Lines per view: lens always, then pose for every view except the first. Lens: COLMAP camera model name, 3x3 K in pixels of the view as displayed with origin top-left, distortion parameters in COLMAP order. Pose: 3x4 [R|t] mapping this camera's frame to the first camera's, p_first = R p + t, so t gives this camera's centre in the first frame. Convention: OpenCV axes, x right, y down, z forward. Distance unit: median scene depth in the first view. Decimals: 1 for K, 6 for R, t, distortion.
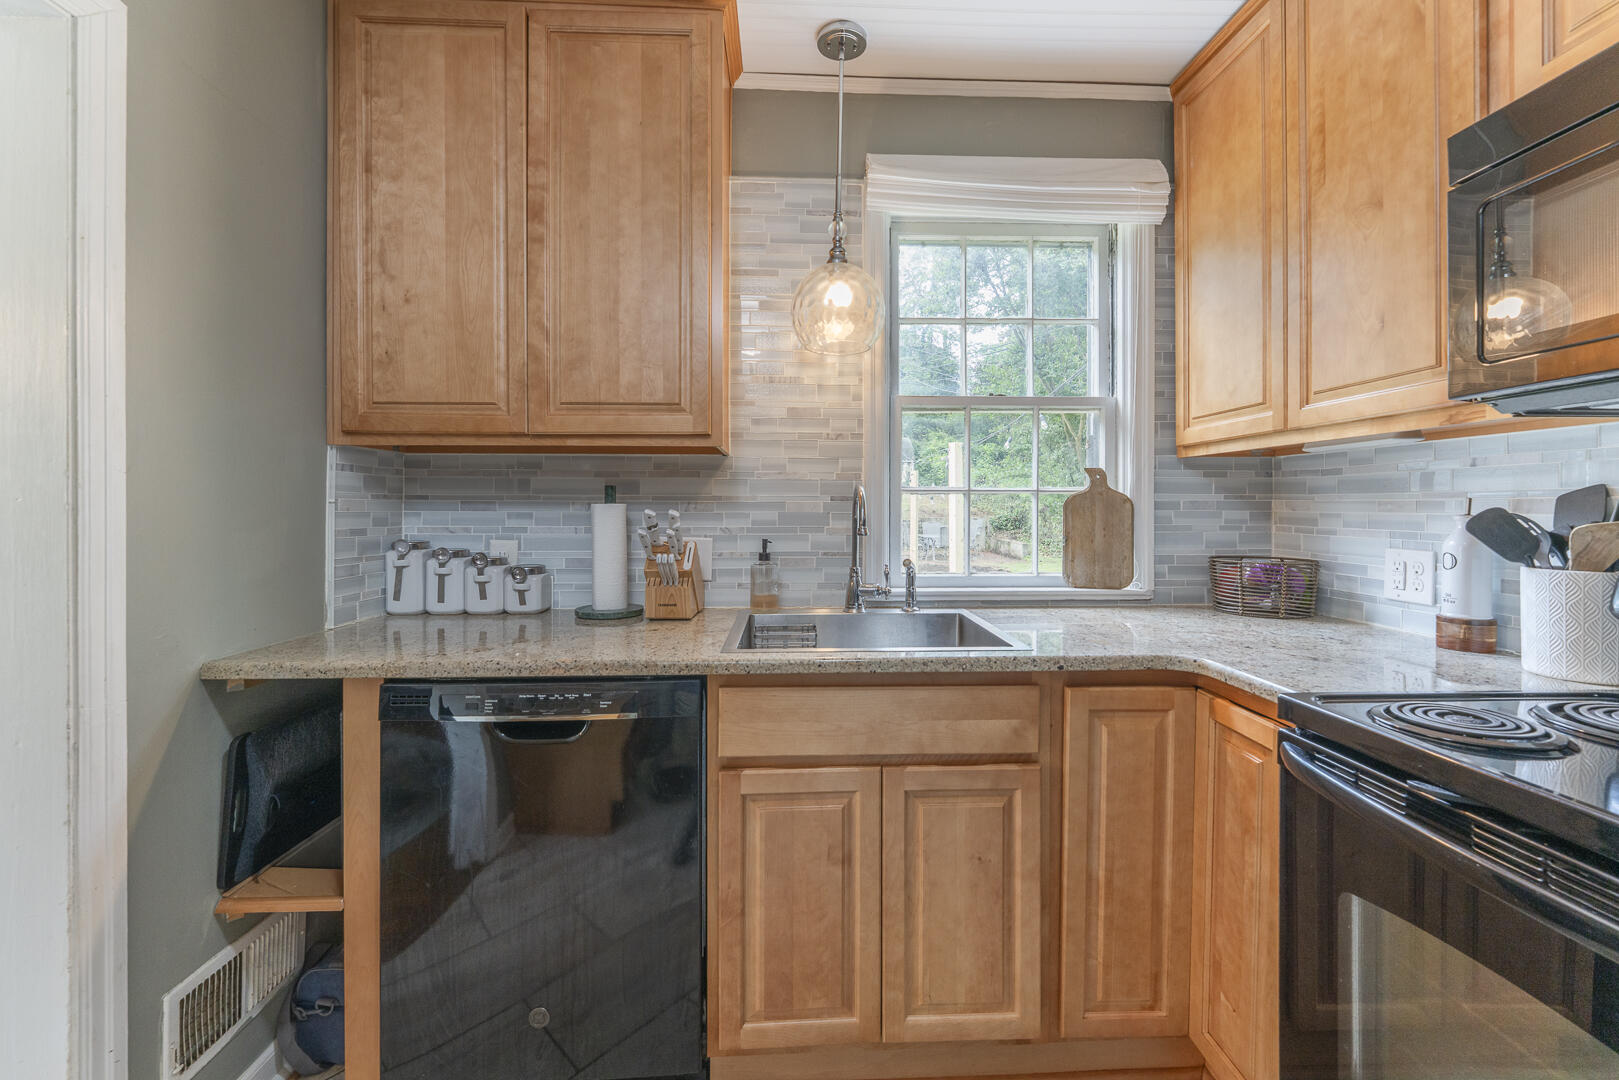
lens RADIAL K [[667.0, 0, 809.0], [0, 667.0, 510.6], [0, 0, 1]] dist [0.001795, -0.000223]
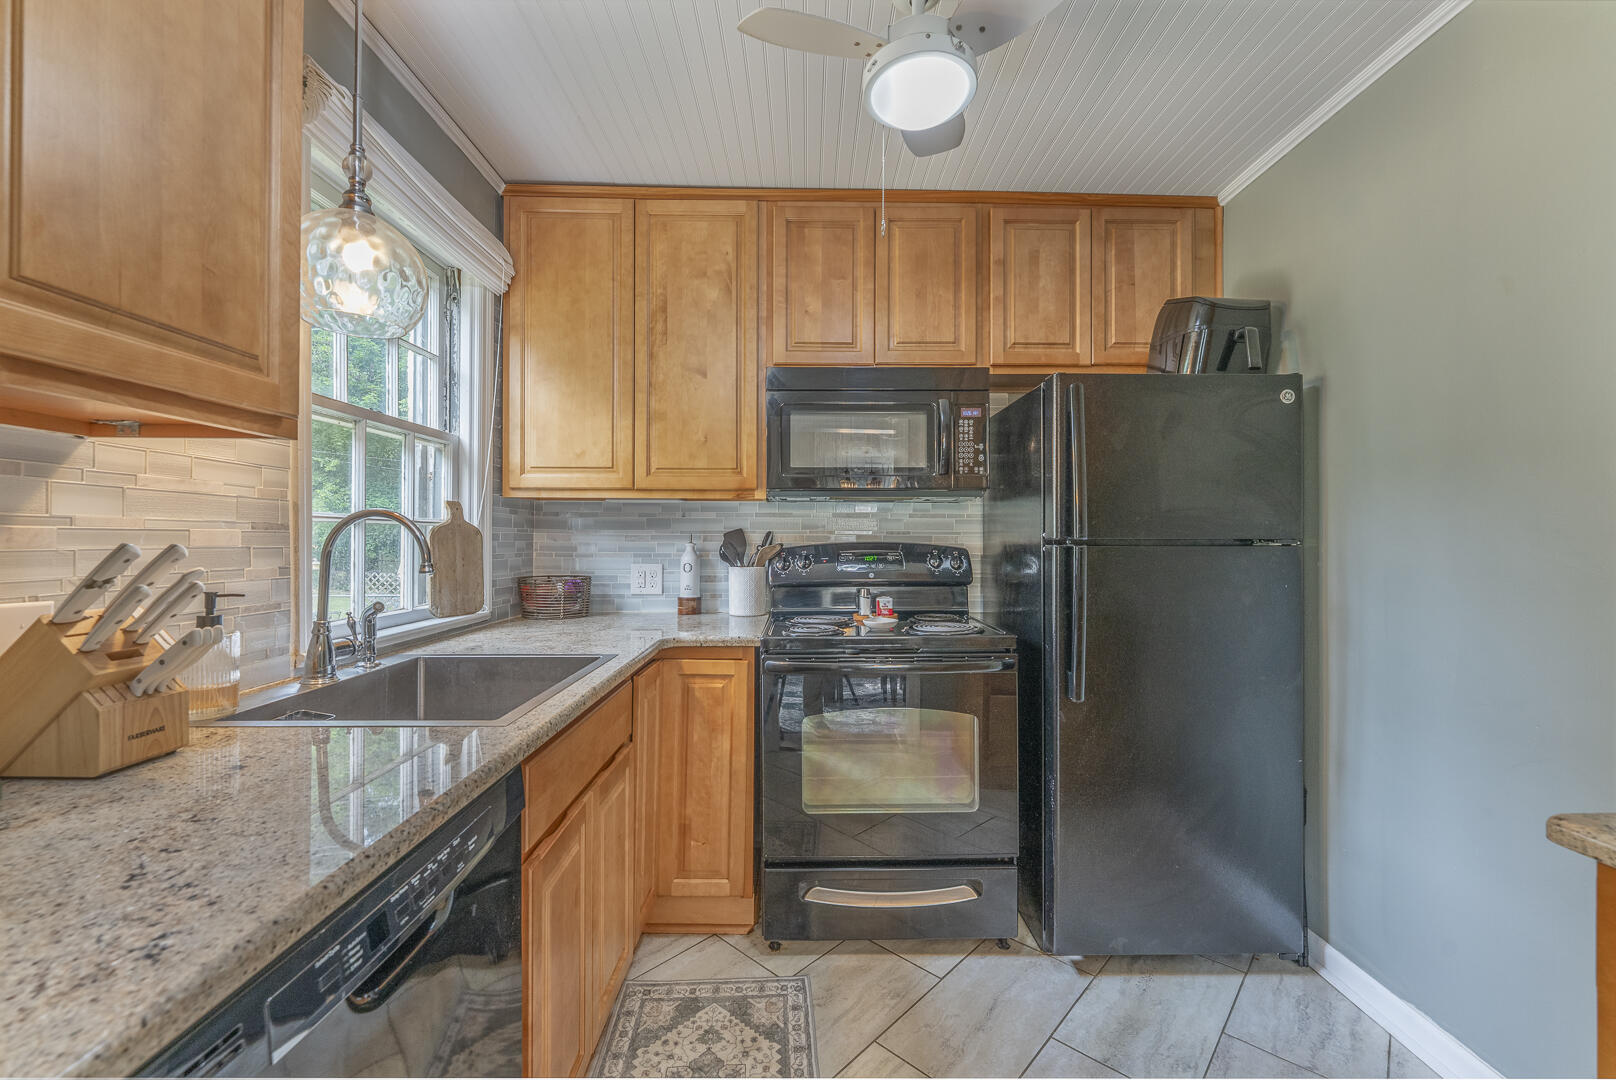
lens RADIAL K [[665.8, 0, 808.7], [0, 665.8, 535.7], [0, 0, 1]] dist [0.001795, -0.000223]
pose [[0.027914, 0.003377, 0.999605, -0.694161], [0.003562, 0.999988, -0.003478, -0.004429], [-0.999604, 0.003658, 0.027902, 0.478924]]
